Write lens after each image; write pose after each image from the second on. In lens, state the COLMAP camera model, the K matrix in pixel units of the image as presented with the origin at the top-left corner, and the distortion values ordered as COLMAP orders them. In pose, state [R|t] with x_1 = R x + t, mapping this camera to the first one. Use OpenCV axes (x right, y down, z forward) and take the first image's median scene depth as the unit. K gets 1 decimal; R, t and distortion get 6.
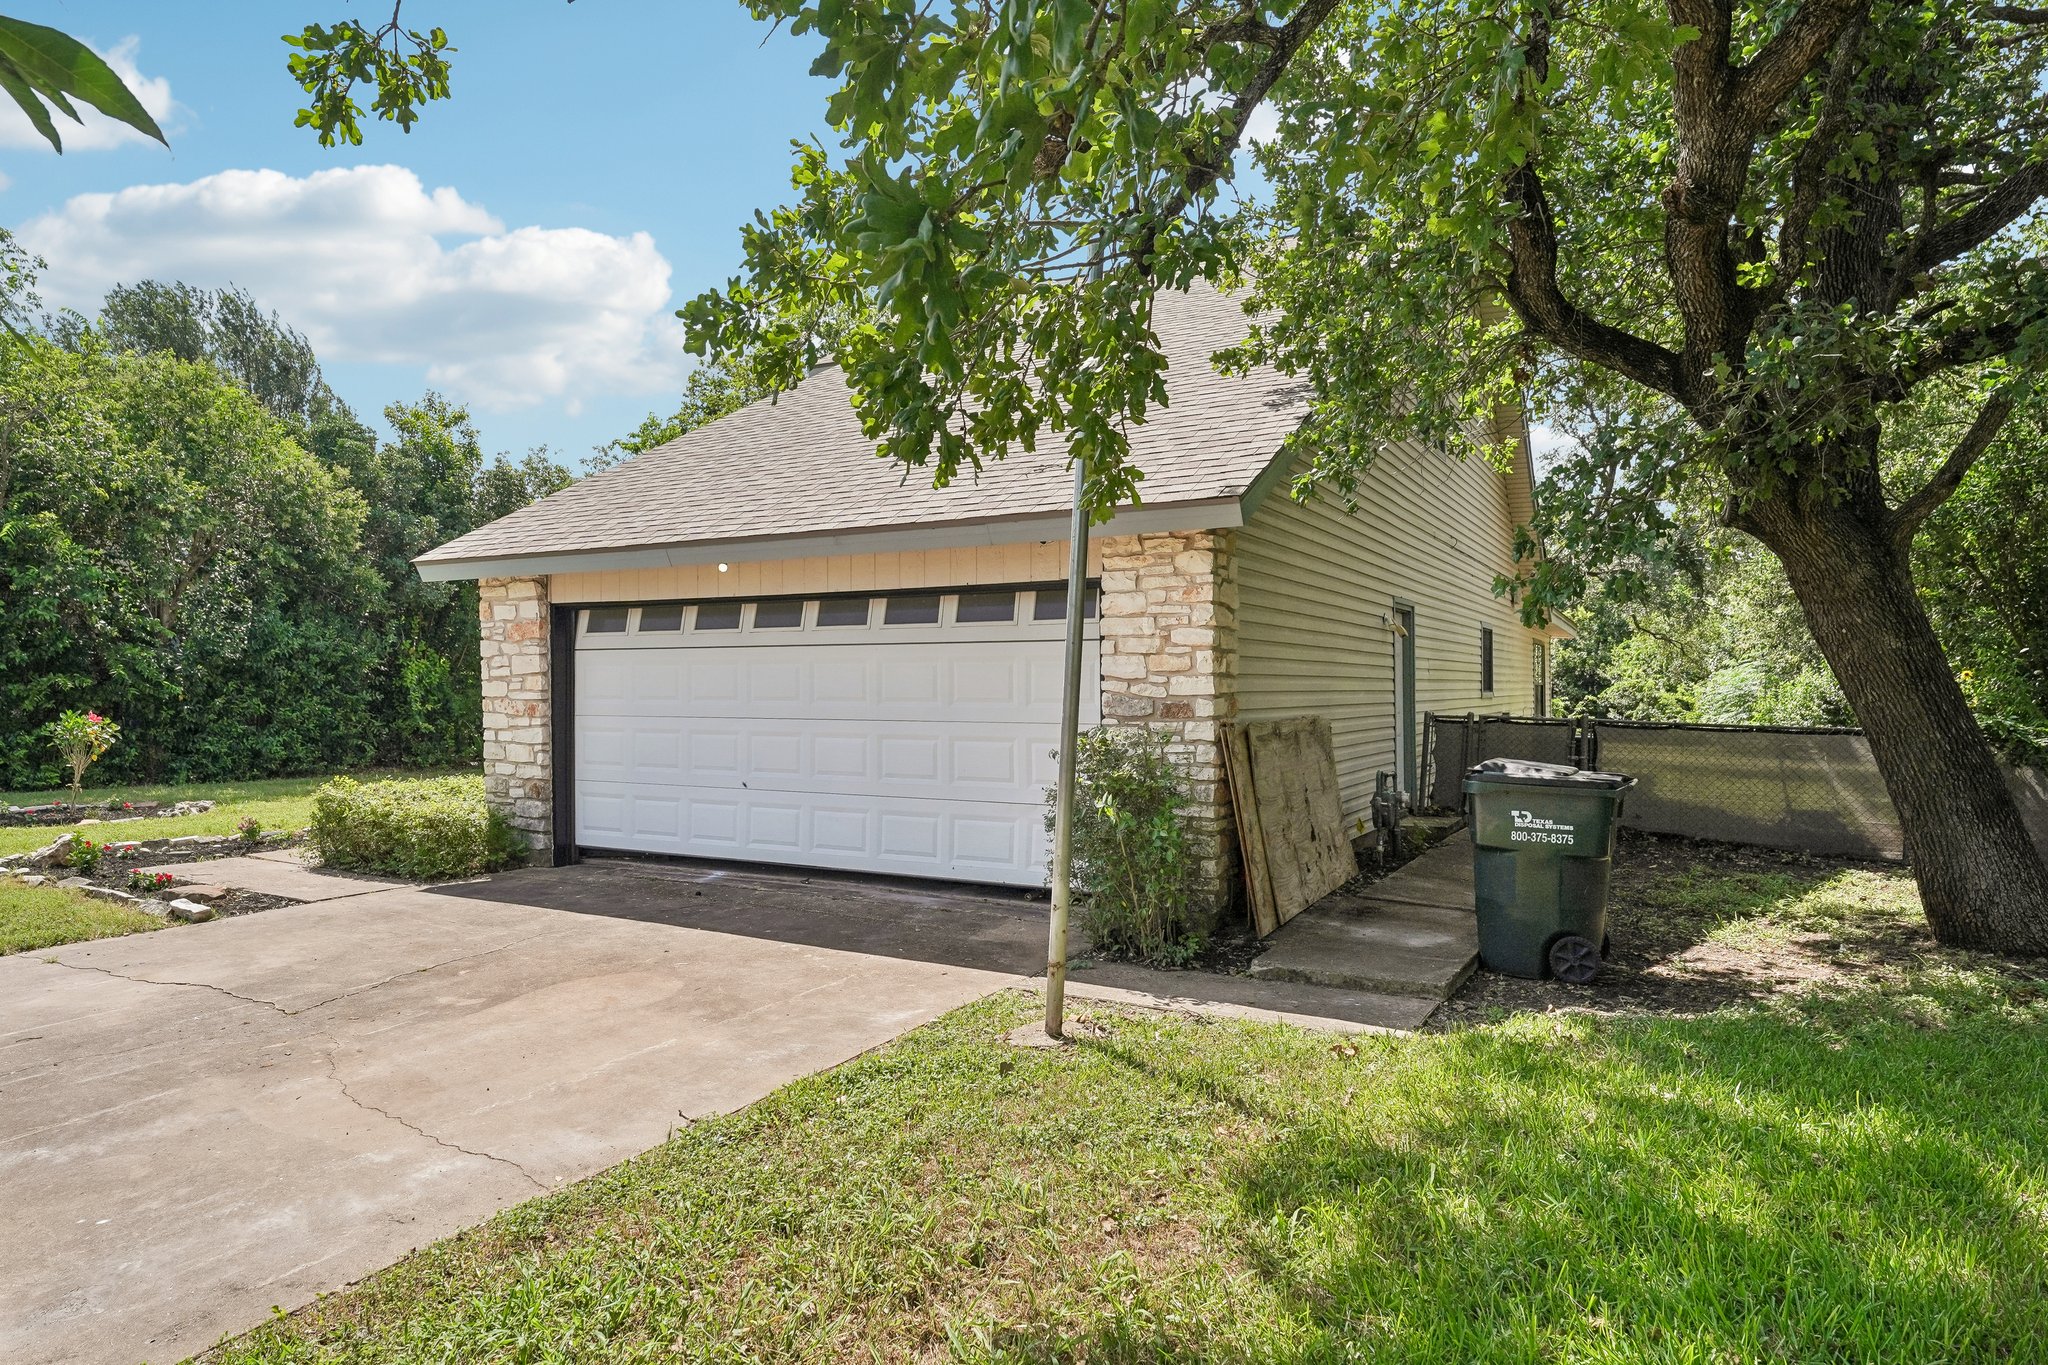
lens RADIAL K [[1183.7, 0, 1026.5], [0, 1183.7, 687.3], [0, 0, 1]] dist [-0.003679, -0.002931]
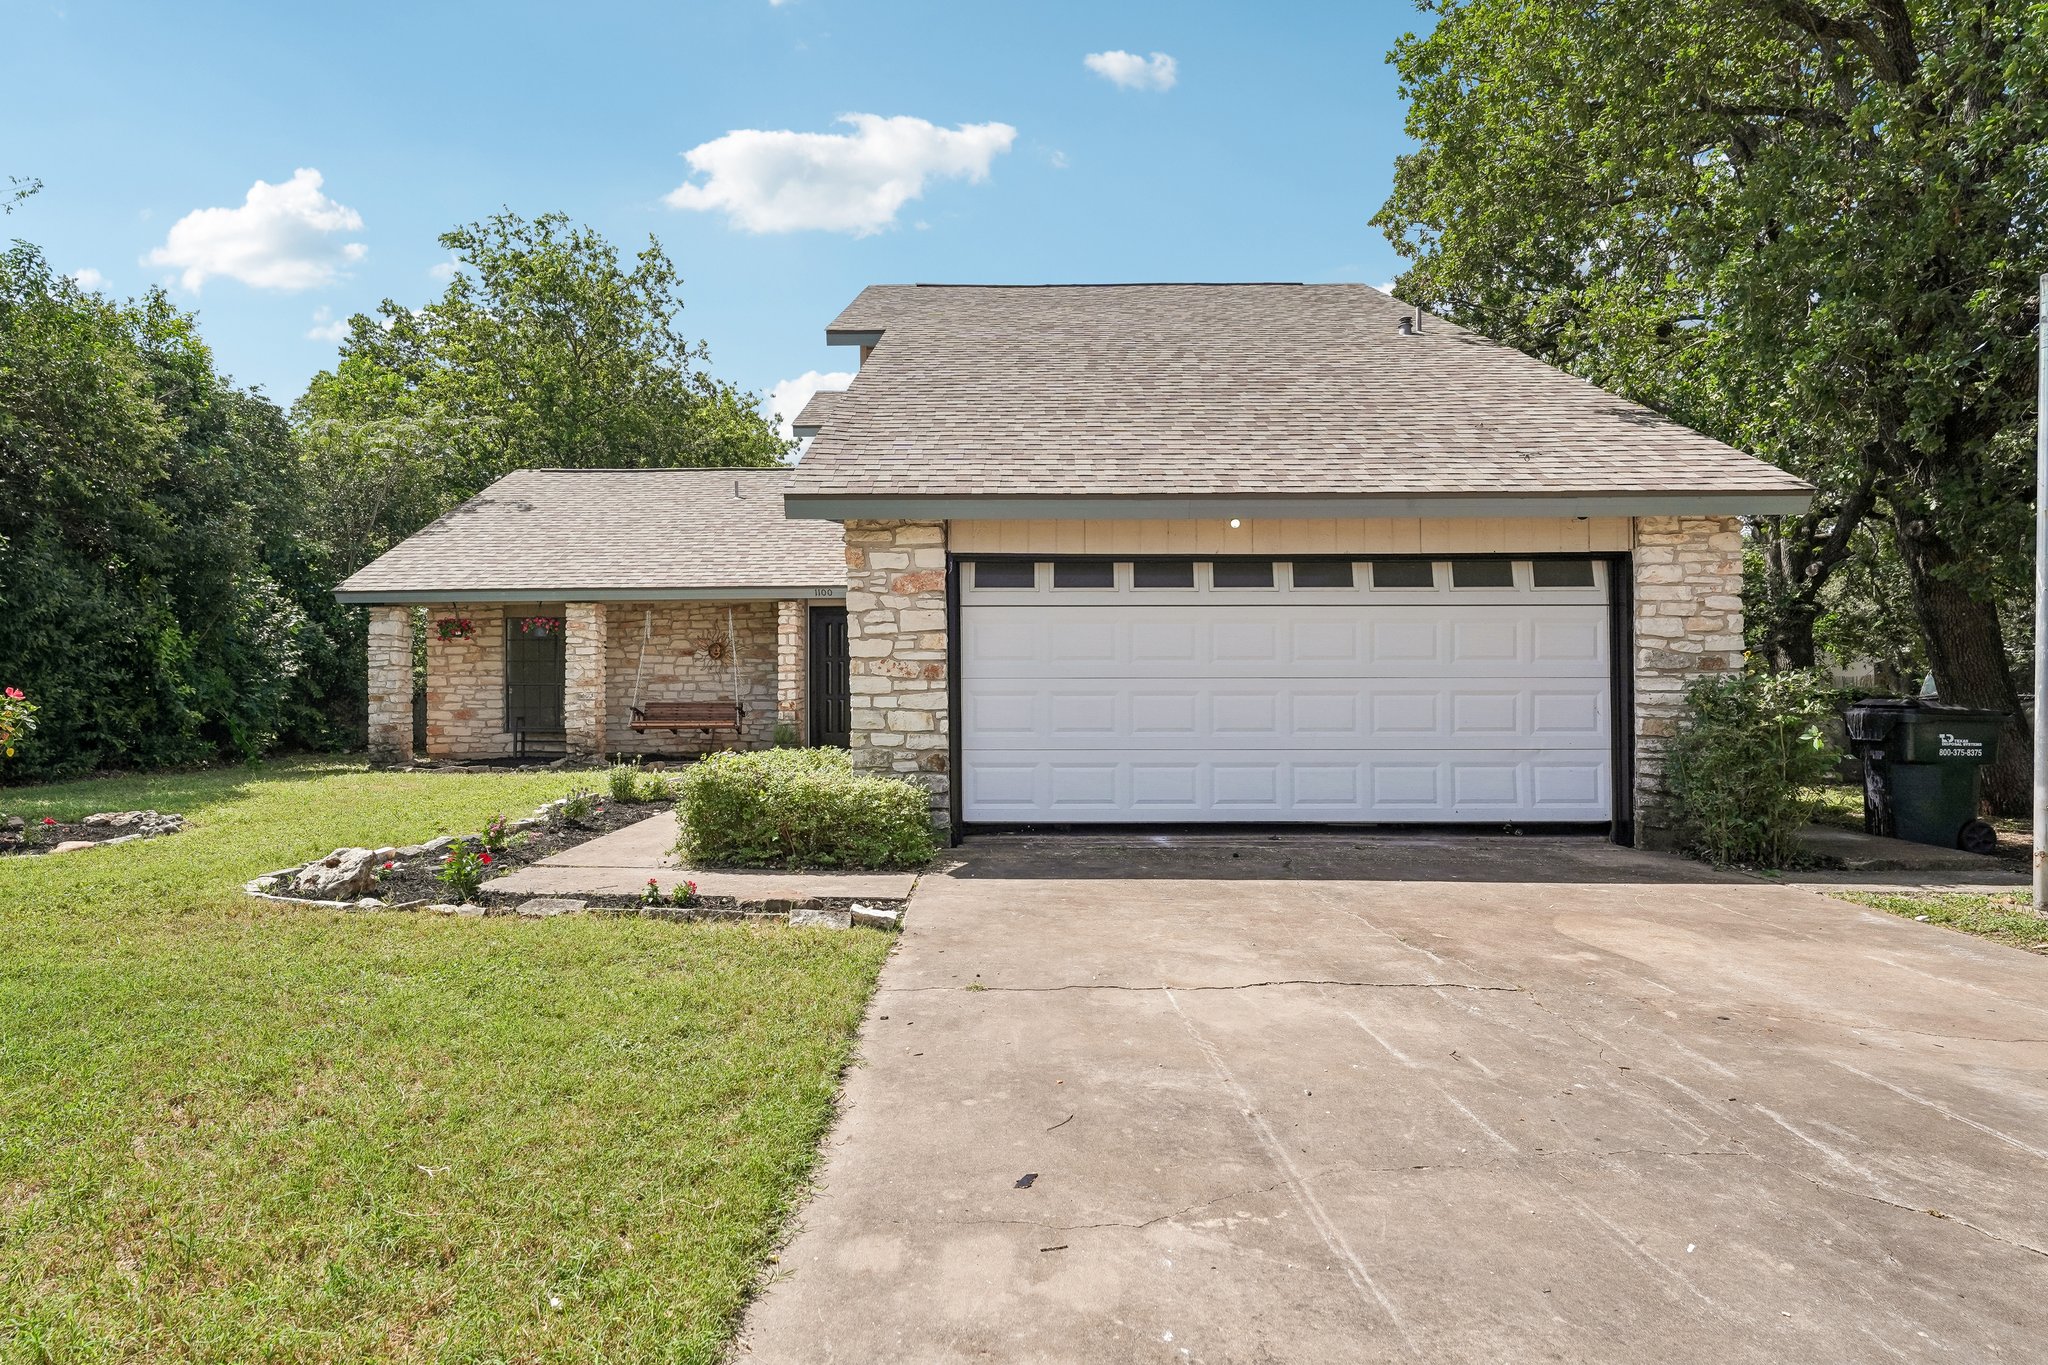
lens RADIAL K [[1096.2, 0, 1022.4], [0, 1096.2, 671.5], [0, 0, 1]] dist [-0.002912, -0.000159]
pose [[0.885890, -0.004671, 0.463871, -0.851323], [0.002153, 0.999980, 0.005958, 0.016289], [-0.463889, -0.004280, 0.885883, 0.278044]]
